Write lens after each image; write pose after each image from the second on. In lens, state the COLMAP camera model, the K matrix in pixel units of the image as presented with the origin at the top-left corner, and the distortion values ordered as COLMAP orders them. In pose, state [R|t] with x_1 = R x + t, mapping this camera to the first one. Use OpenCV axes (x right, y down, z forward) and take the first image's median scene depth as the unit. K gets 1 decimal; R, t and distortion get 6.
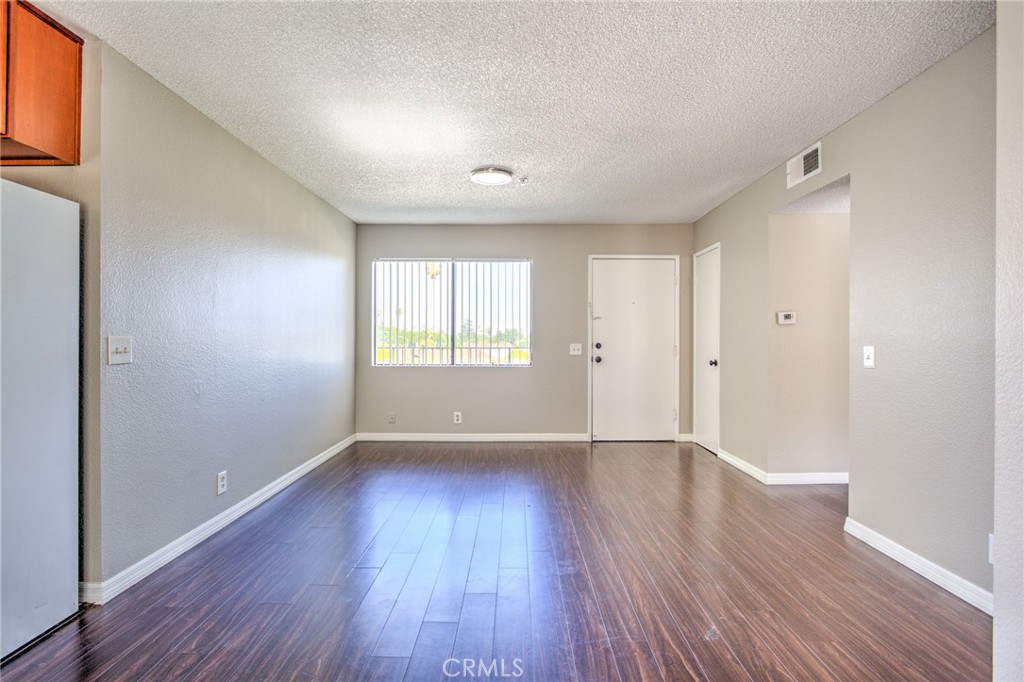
lens RADIAL K [[498.4, 0, 509.0], [0, 498.4, 339.8], [0, 0, 1]] dist [-0.022491, 0.009204]
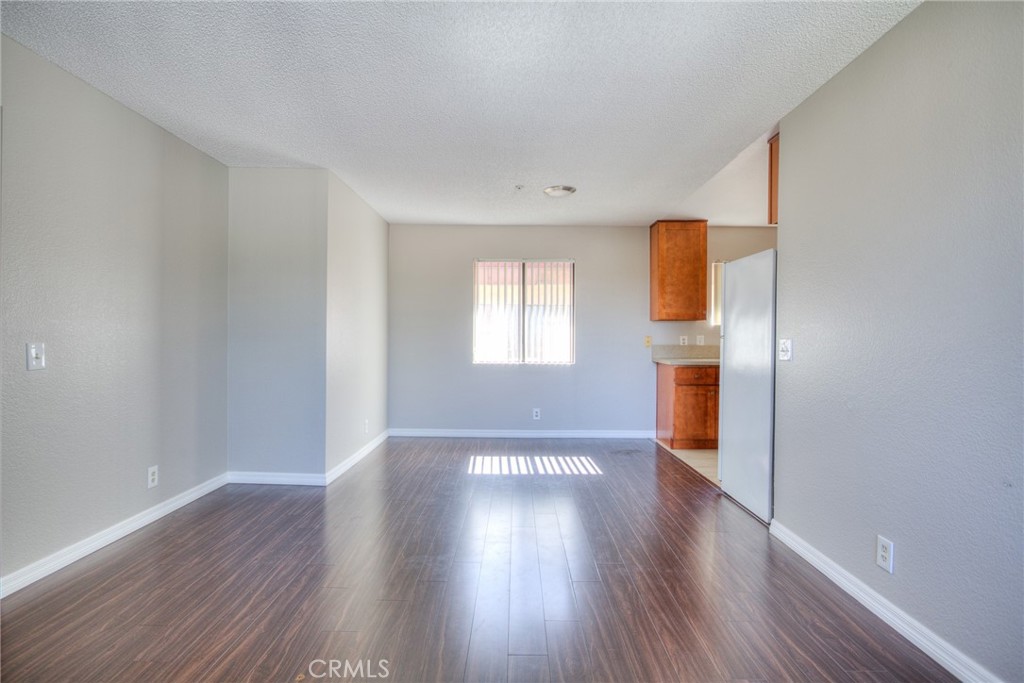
lens RADIAL K [[498.4, 0, 509.0], [0, 498.4, 340.3], [0, 0, 1]] dist [-0.022491, 0.009204]
pose [[-0.999958, -0.009096, 0.001162, -0.035992], [-0.009087, 0.999926, 0.008055, -0.003014], [-0.001235, 0.008044, -0.999967, 0.988821]]
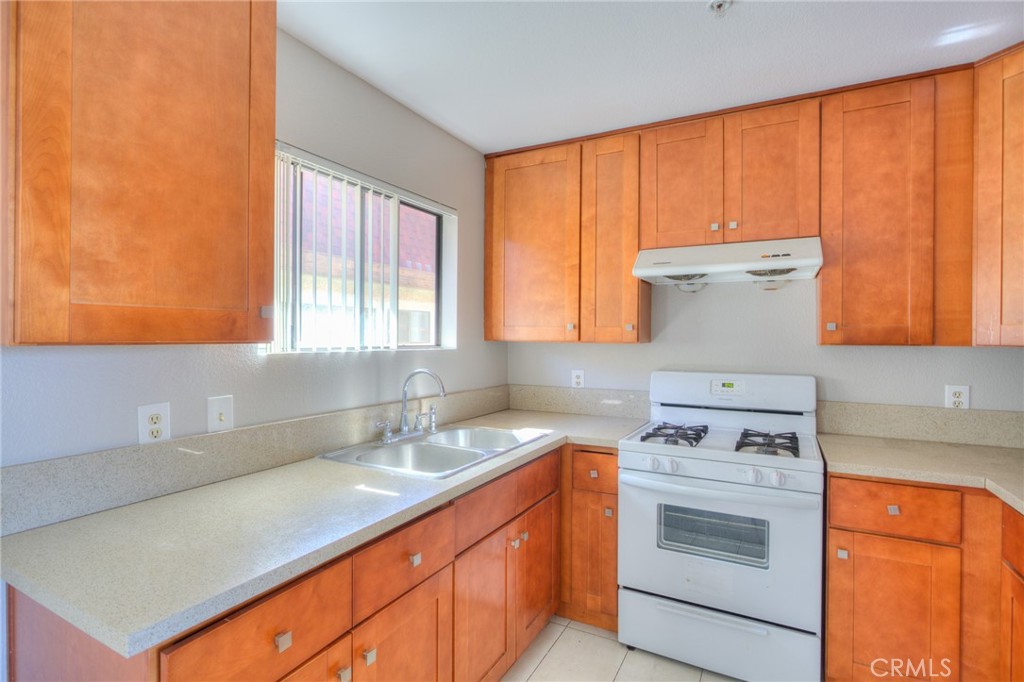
lens RADIAL K [[498.4, 0, 509.0], [0, 498.4, 339.8], [0, 0, 1]] dist [-0.022491, 0.009204]
pose [[-0.468627, -0.004543, -0.883384, -0.280847], [-0.011230, 0.999937, 0.000815, -0.044496], [0.883325, 0.010302, -0.468649, 0.165078]]
